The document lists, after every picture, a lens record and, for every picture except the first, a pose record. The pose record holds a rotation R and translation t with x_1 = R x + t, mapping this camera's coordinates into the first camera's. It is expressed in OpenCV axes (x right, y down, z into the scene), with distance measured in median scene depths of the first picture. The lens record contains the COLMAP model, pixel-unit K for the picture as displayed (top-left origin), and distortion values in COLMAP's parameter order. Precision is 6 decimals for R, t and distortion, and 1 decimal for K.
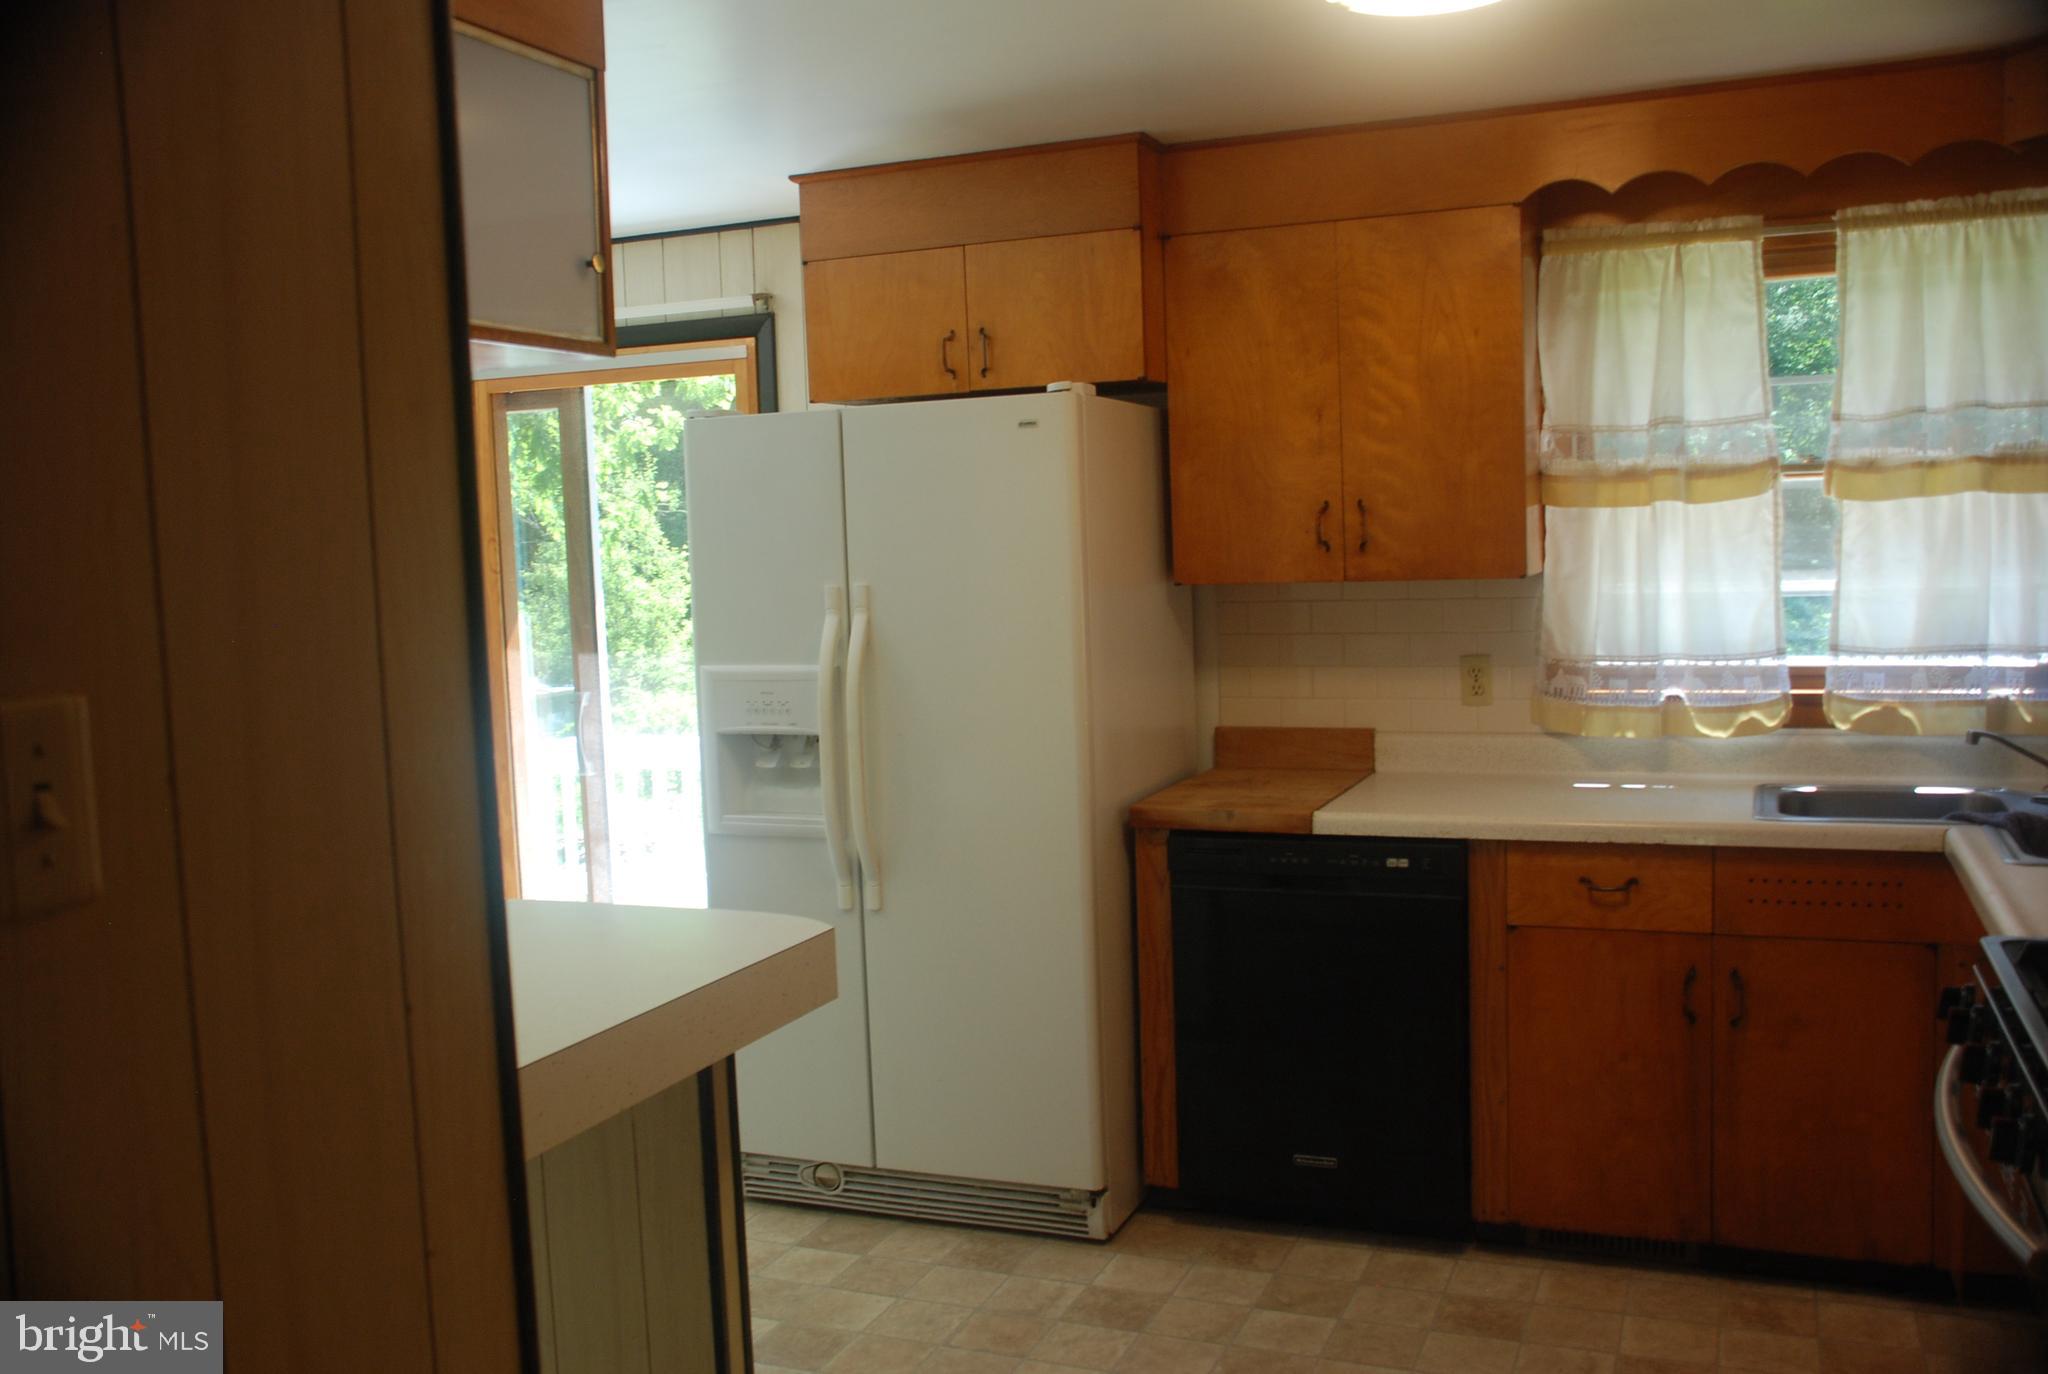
lens RADIAL K [[1792.4, 0, 1021.9], [0, 1792.4, 721.5], [0, 0, 1]] dist [-0.070987, 0.002017]
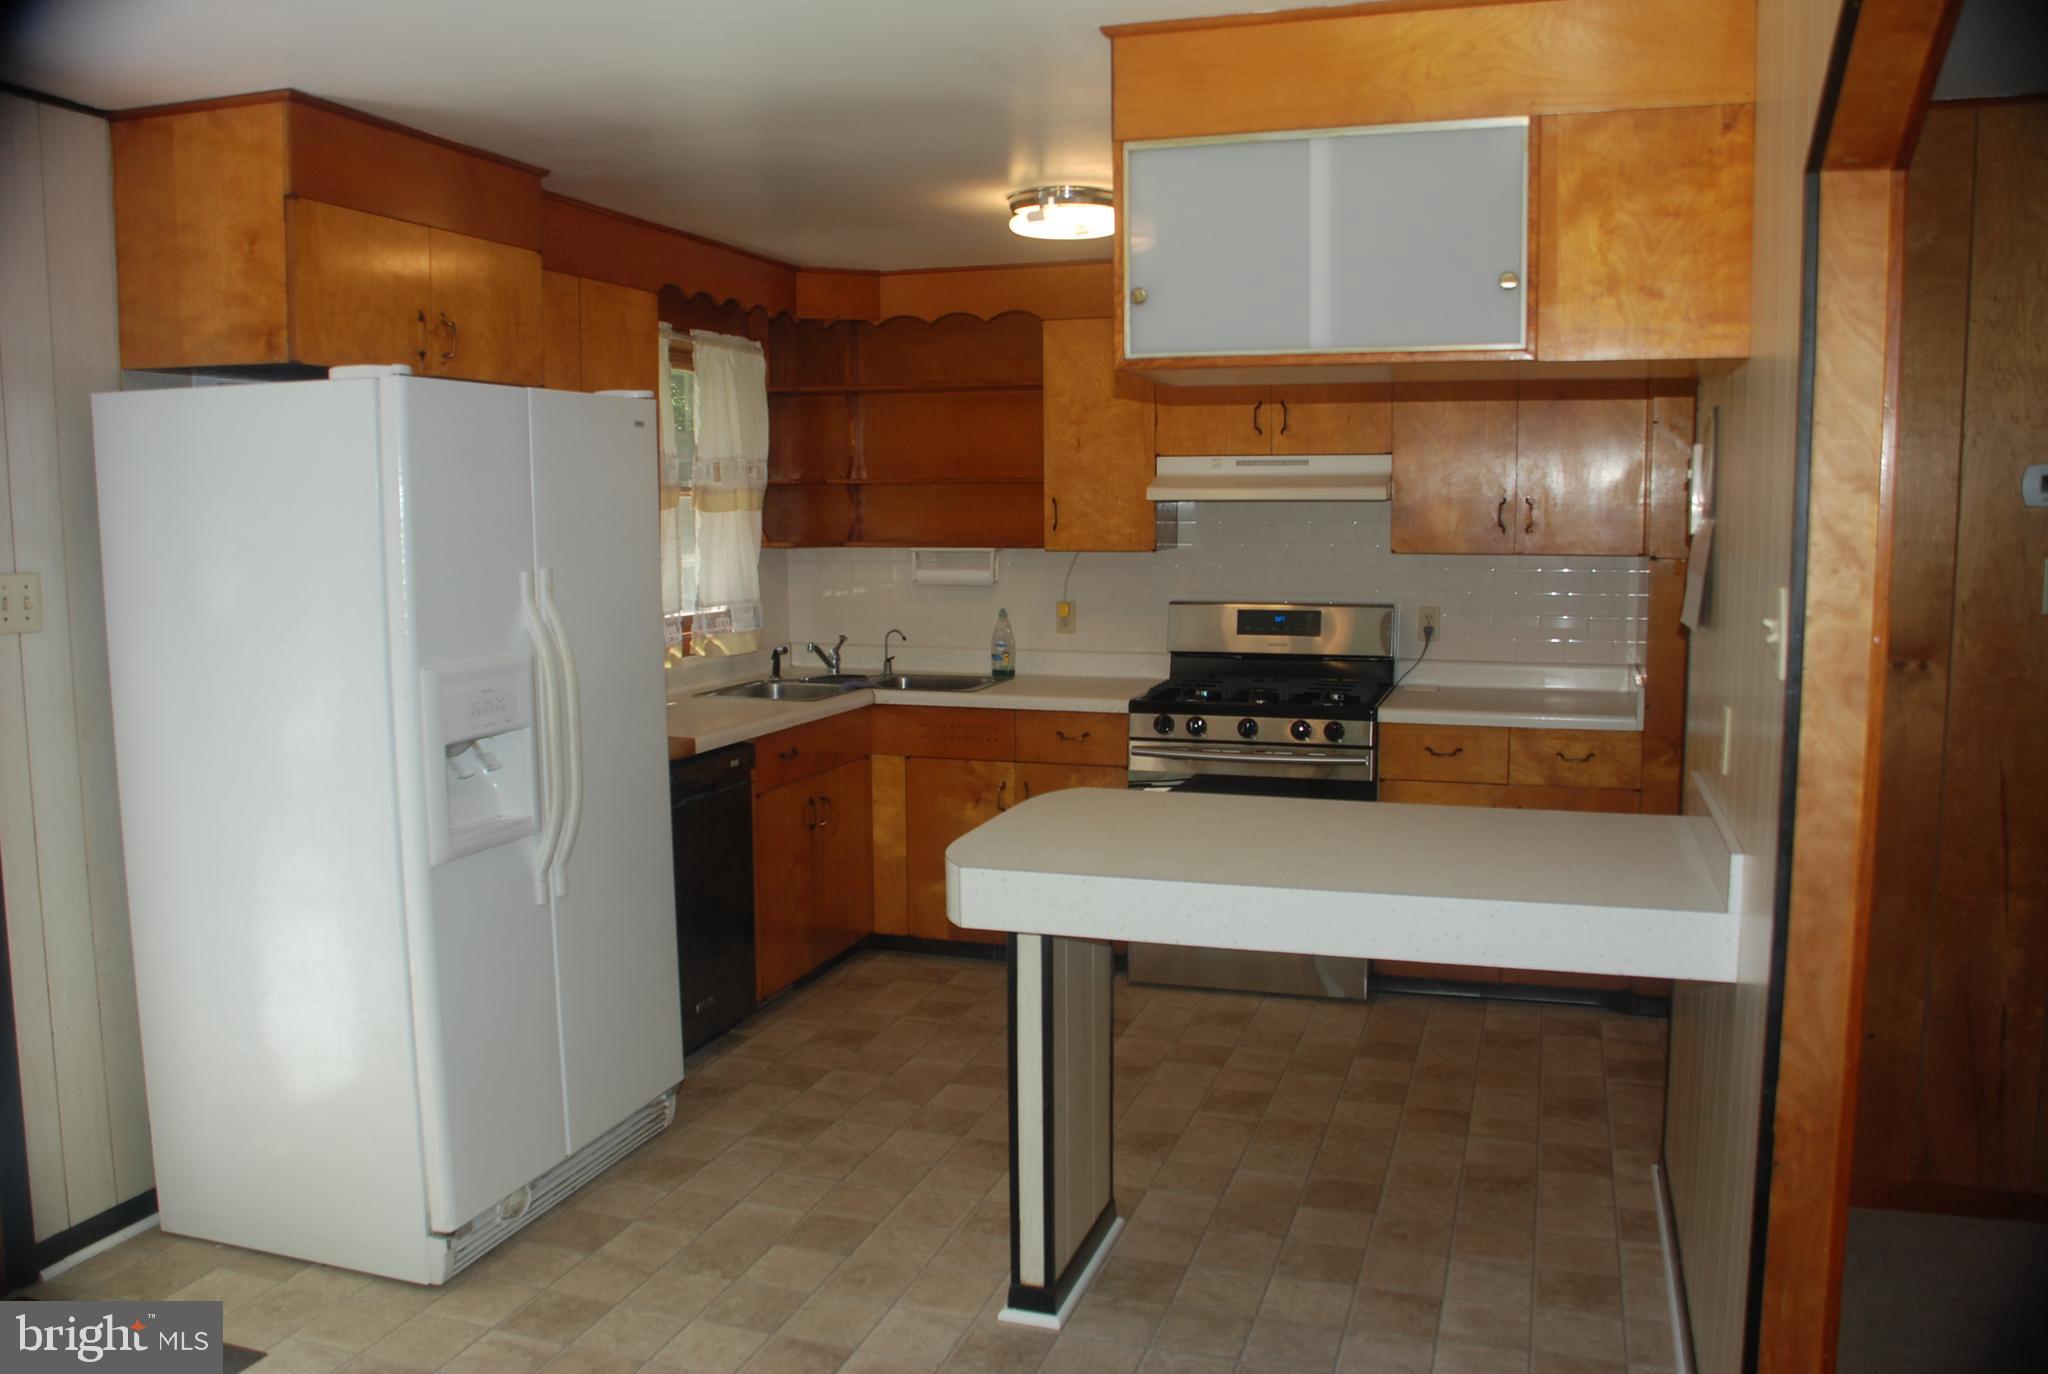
lens RADIAL K [[1626.5, 0, 1037.6], [0, 1626.5, 680.0], [0, 0, 1]] dist [-0.158755, 0.116053]
pose [[-0.082412, -0.070613, 0.994094, -1.062314], [0.108592, 0.990911, 0.079389, -0.059396], [-0.990664, 0.114493, -0.073995, 0.856457]]
